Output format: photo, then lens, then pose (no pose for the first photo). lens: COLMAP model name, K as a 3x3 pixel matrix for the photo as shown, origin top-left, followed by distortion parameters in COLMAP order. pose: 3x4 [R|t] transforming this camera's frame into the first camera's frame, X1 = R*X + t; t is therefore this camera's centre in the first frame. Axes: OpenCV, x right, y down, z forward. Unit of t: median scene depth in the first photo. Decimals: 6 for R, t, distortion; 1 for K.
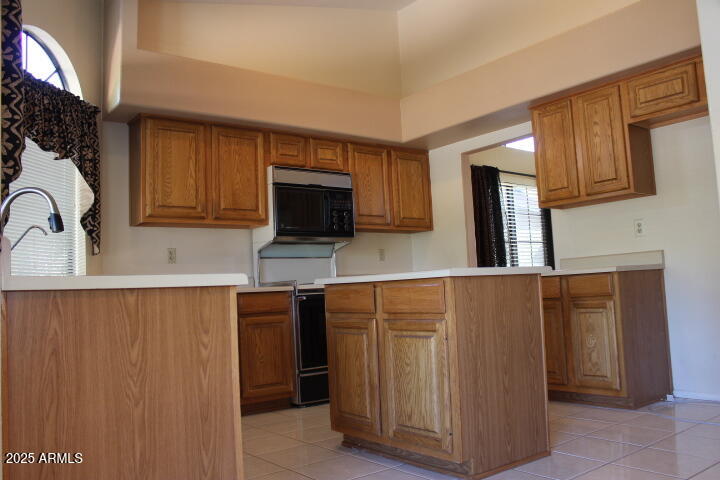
lens RADIAL K [[612.1, 0, 367.6], [0, 612.1, 233.6], [0, 0, 1]] dist [-0.140121, 0.108501]
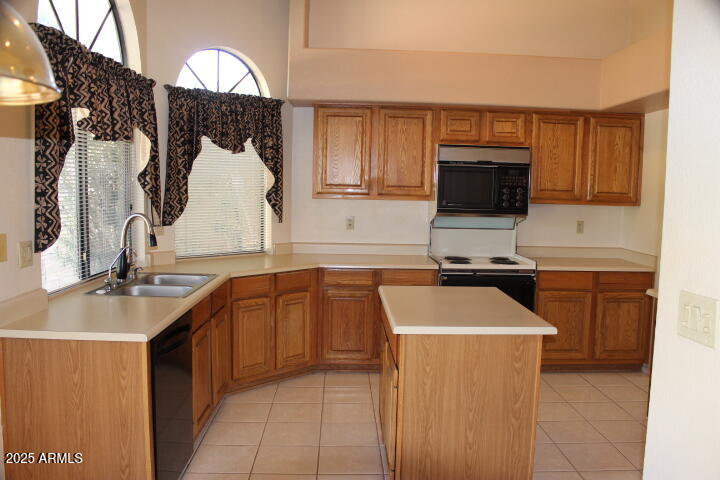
lens RADIAL K [[612.1, 0, 367.6], [0, 612.1, 233.6], [0, 0, 1]] dist [-0.140121, 0.108501]
pose [[0.812166, 0.113575, -0.572264, 0.359840], [-0.007395, 0.982794, 0.184557, -0.154574], [0.583379, -0.145659, 0.799032, 0.088769]]
